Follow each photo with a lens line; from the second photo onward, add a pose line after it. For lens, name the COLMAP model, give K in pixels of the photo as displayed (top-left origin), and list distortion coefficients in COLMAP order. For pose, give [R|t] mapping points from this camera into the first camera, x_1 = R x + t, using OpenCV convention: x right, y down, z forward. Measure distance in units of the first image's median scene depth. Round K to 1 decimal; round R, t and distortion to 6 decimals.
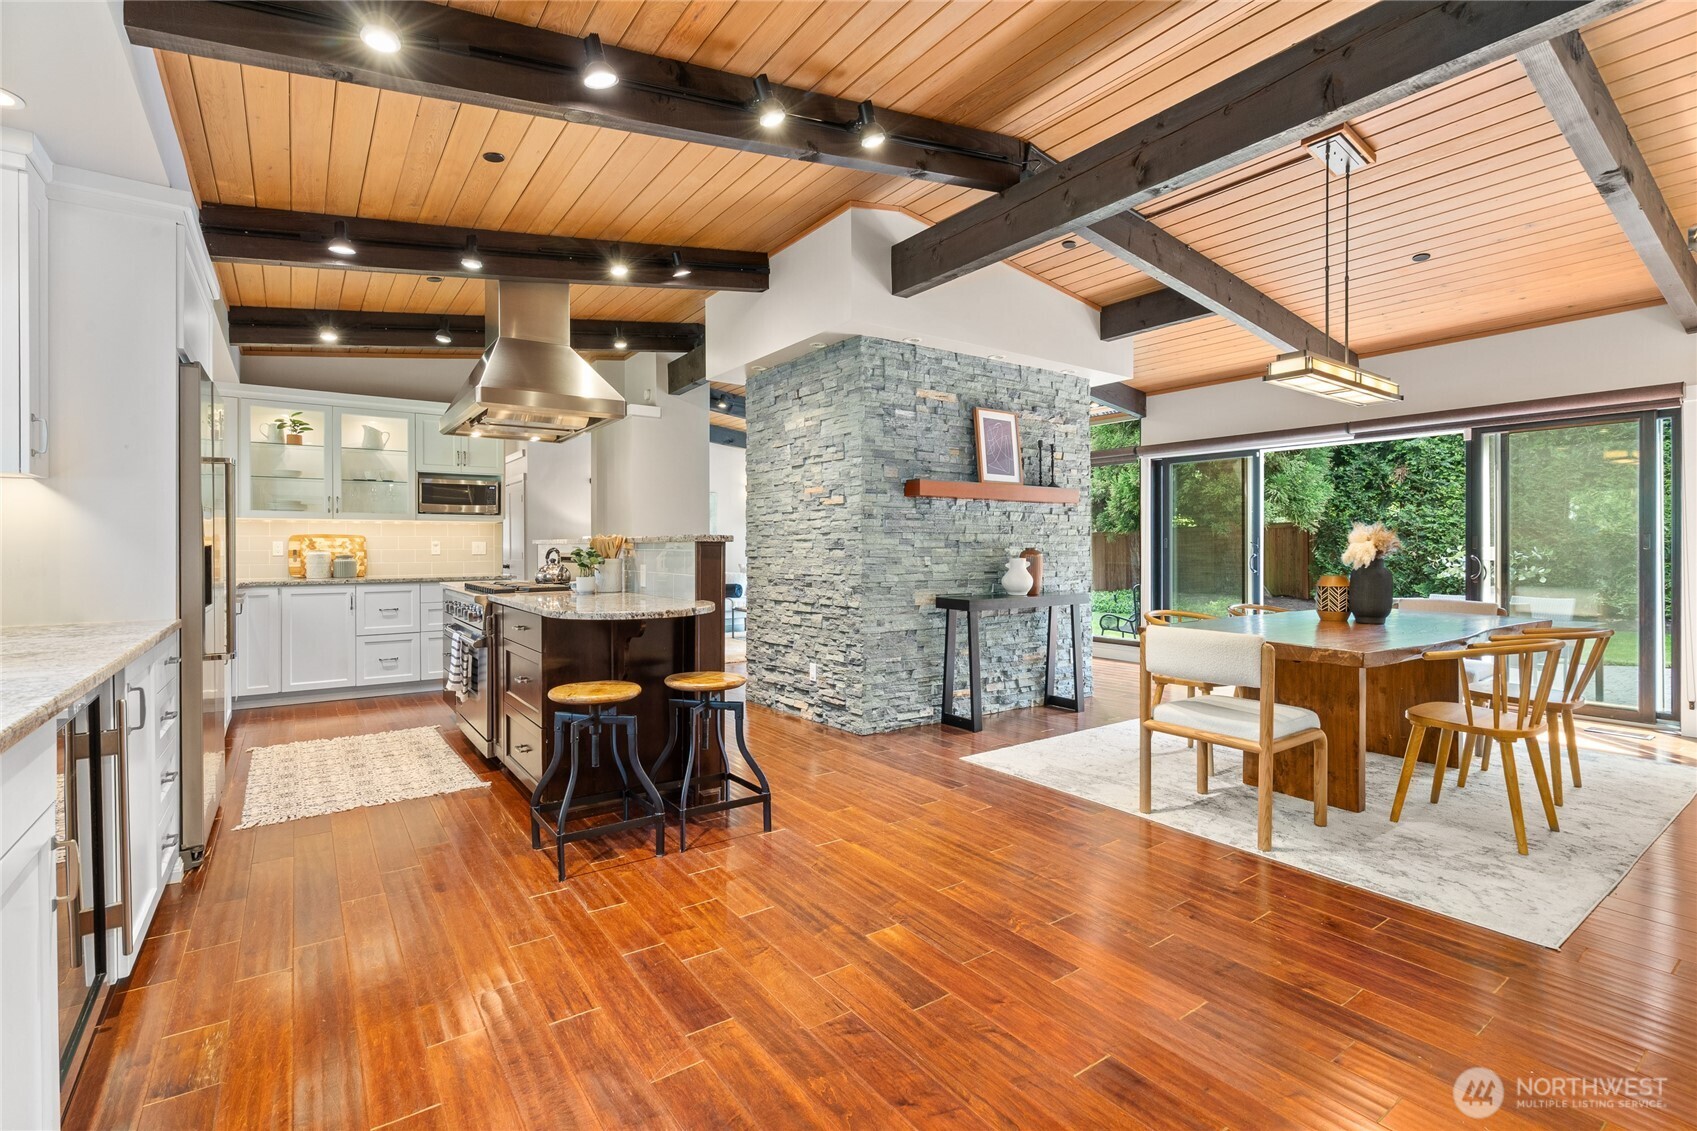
lens RADIAL K [[774.0, 0, 847.2], [0, 774.0, 547.7], [0, 0, 1]] dist [-0.002231, 0.000474]
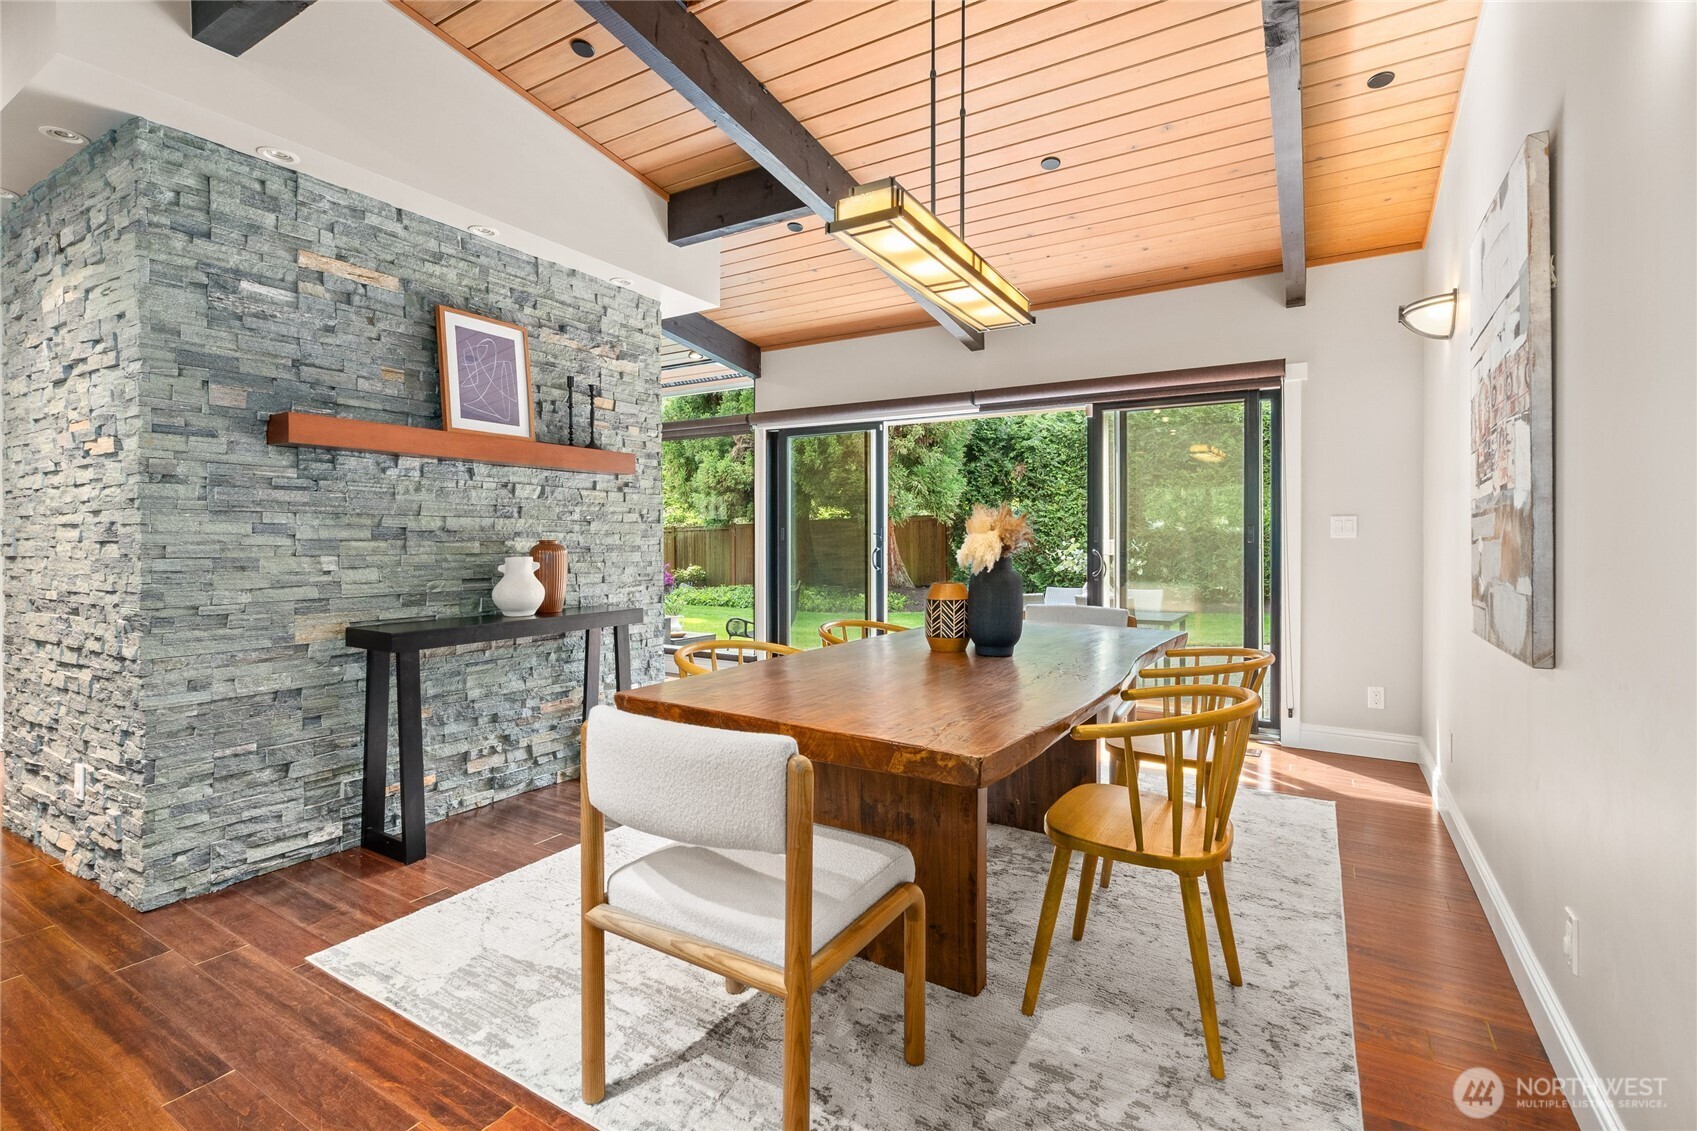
lens RADIAL K [[780.4, 0, 844.8], [0, 780.4, 539.2], [0, 0, 1]] dist [-0.001532, 0.000104]
pose [[0.919889, 0.001500, 0.392175, 0.213720], [-0.001711, 0.999999, 0.000187, -0.001225], [-0.392174, -0.000843, 0.919891, 0.313916]]
